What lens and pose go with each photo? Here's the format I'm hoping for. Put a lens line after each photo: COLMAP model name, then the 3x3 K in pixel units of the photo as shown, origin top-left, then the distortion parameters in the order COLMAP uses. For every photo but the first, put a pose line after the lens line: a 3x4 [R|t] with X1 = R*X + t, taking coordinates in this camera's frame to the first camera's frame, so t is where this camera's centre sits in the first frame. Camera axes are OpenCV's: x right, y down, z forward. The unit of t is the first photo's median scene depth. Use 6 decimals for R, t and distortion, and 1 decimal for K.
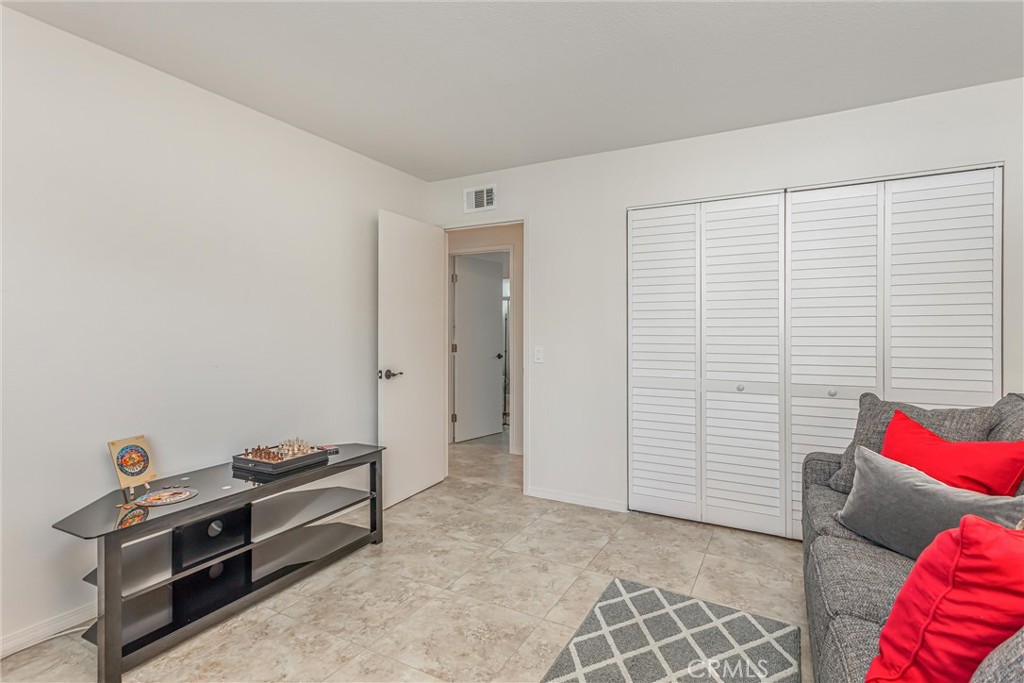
lens RADIAL K [[498.7, 0, 509.0], [0, 498.7, 335.8], [0, 0, 1]] dist [0.014937, -0.000639]
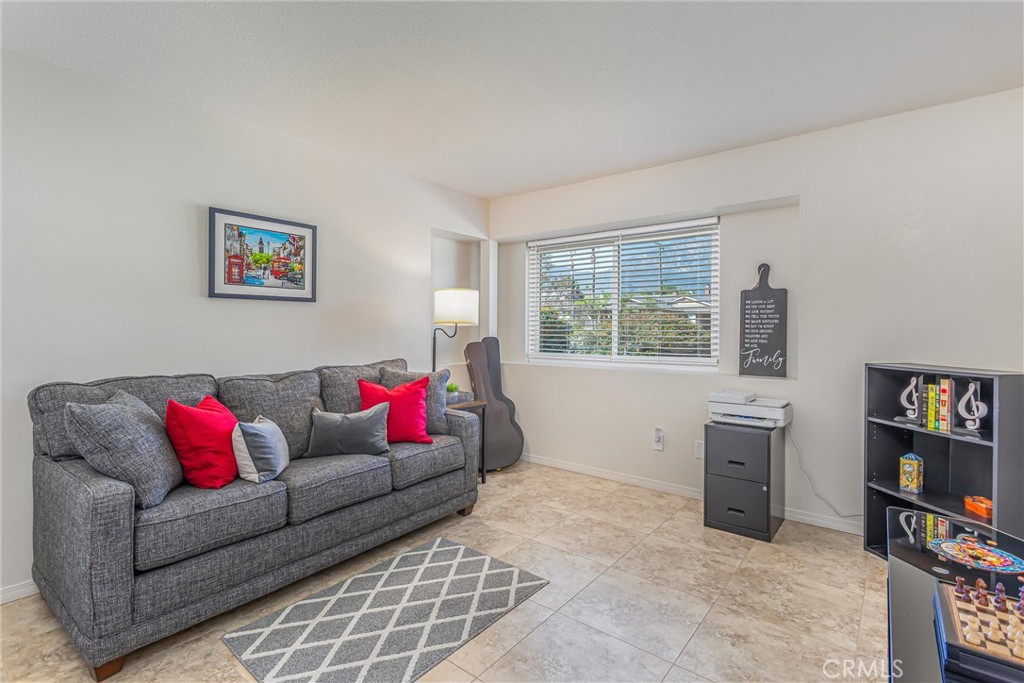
lens RADIAL K [[498.7, 0, 509.0], [0, 498.7, 335.8], [0, 0, 1]] dist [0.014937, -0.000639]
pose [[-0.985780, -0.004956, 0.167966, -0.125833], [-0.002830, 0.999913, 0.012900, -0.010534], [-0.168015, 0.012241, -0.985708, 1.871185]]
